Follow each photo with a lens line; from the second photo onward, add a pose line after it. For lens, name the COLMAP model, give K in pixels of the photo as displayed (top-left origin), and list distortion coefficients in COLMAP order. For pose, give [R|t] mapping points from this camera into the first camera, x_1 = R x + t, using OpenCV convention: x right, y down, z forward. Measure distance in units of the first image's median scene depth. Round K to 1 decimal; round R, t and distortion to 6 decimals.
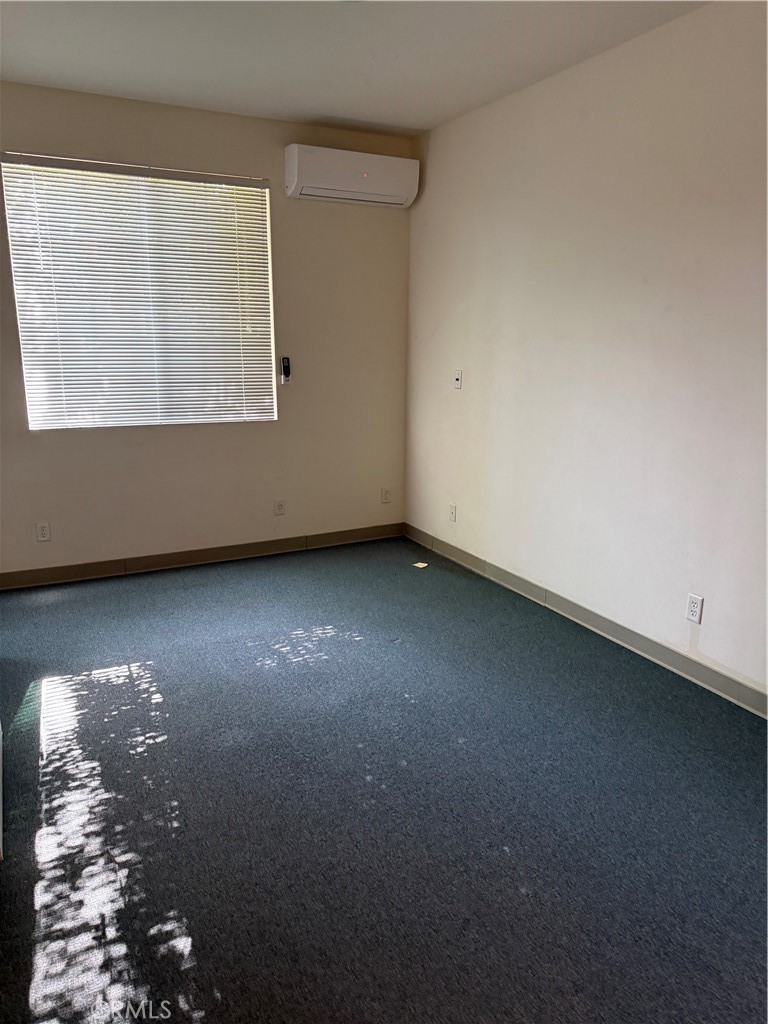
lens RADIAL K [[720.6, 0, 384.2], [0, 720.6, 511.3], [0, 0, 1]] dist [0.069628, -0.006139]
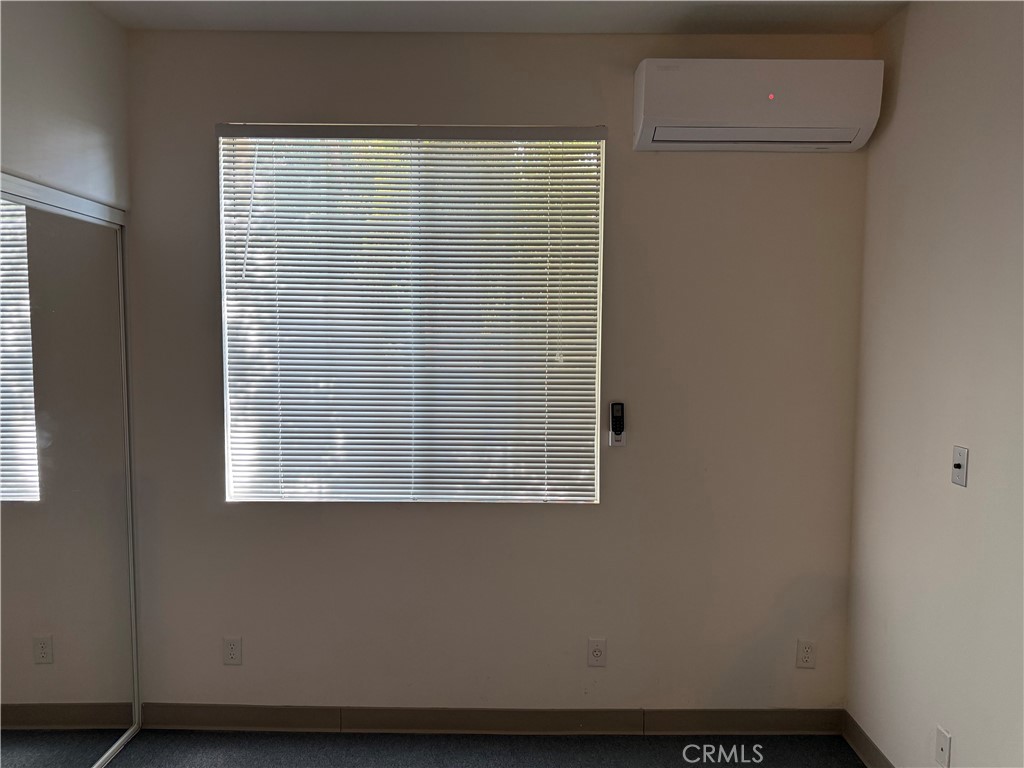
lens RADIAL K [[720.6, 0, 512.1], [0, 720.6, 418.5], [0, 0, 1]] dist [0.069628, -0.006139]
pose [[0.900310, 0.034330, -0.433894, 0.047254], [-0.107038, 0.983733, -0.144265, -0.106183], [0.421883, 0.176326, 0.889339, 0.441239]]
